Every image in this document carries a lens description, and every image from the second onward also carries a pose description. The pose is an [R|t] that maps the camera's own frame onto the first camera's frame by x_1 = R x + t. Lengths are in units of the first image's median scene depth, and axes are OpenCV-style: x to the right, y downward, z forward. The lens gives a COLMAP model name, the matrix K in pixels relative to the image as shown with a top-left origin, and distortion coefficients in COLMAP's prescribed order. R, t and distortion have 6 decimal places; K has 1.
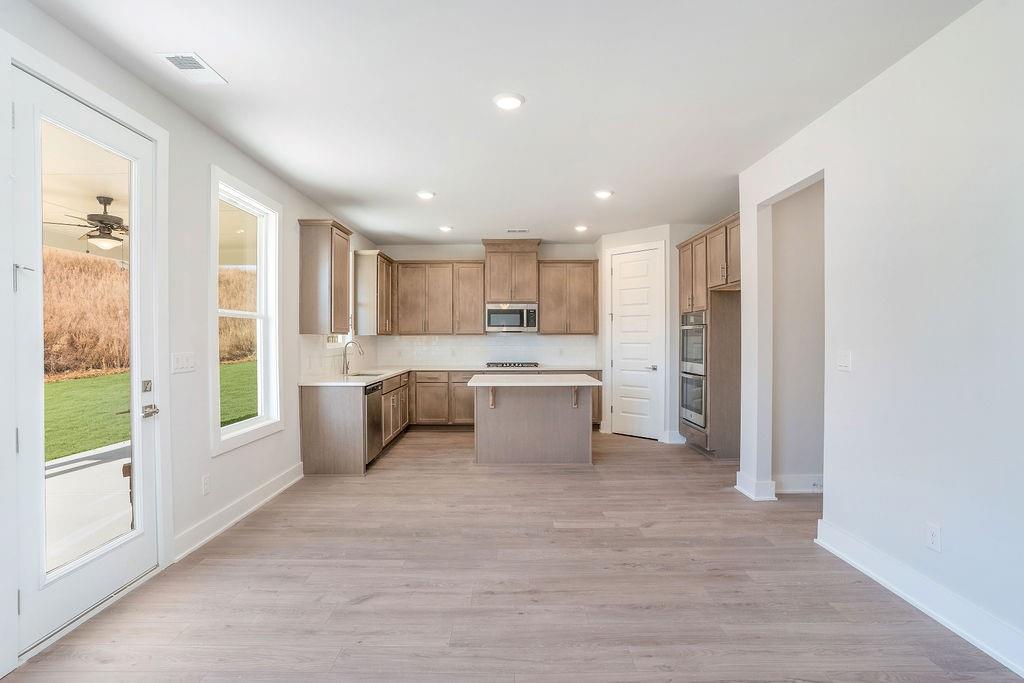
lens RADIAL K [[504.4, 0, 501.1], [0, 504.4, 343.1], [0, 0, 1]] dist [-0.037173, 0.000451]
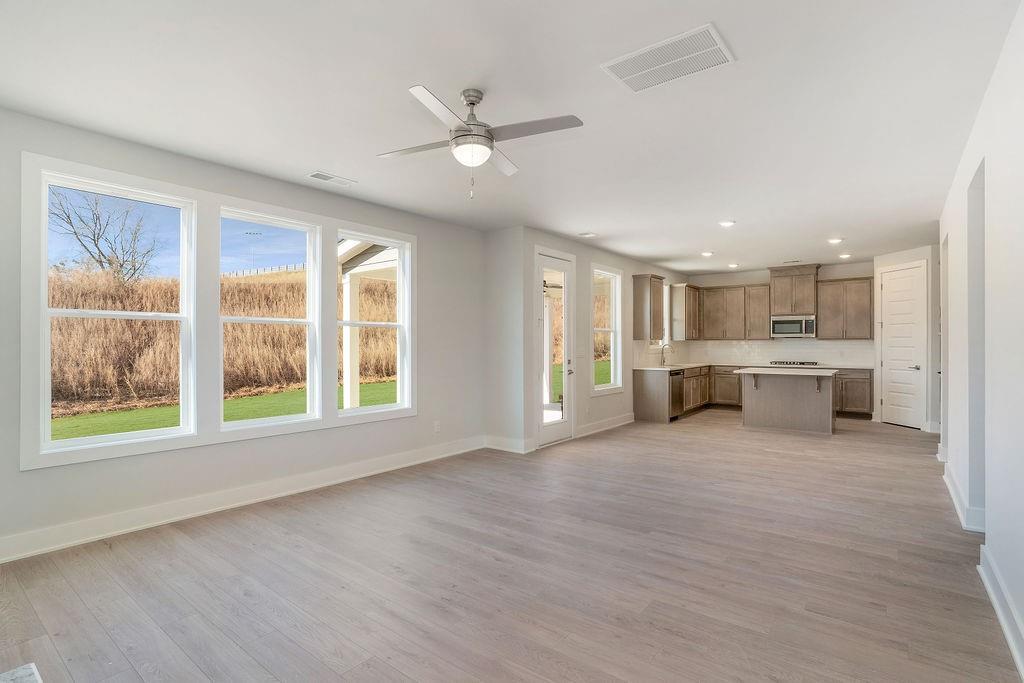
lens RADIAL K [[504.4, 0, 501.1], [0, 504.4, 343.1], [0, 0, 1]] dist [-0.037173, 0.000451]
pose [[0.785990, 0.000824, -0.618238, 0.227248], [-0.005643, 0.999967, -0.005841, 0.003716], [0.618213, 0.008079, 0.785969, -0.470964]]
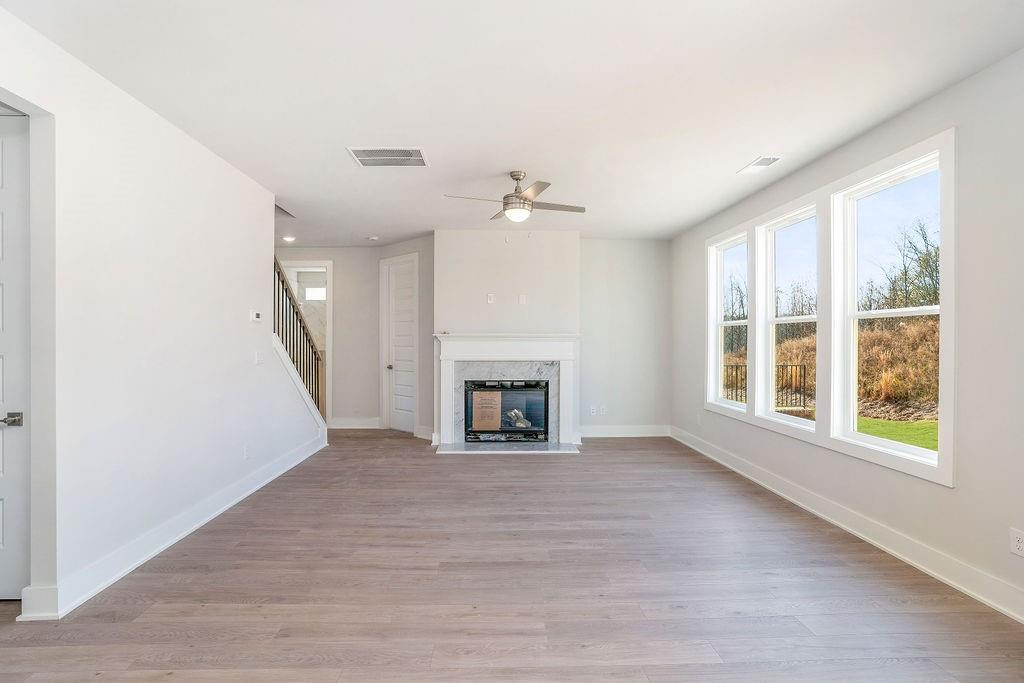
lens RADIAL K [[501.0, 0, 508.9], [0, 501.0, 346.7], [0, 0, 1]] dist [-0.074258, 0.000563]
pose [[-0.998783, 0.000330, -0.049320, -0.150879], [-0.000221, 0.999938, 0.011168, -0.002959], [0.049321, 0.011165, -0.998721, 1.015789]]
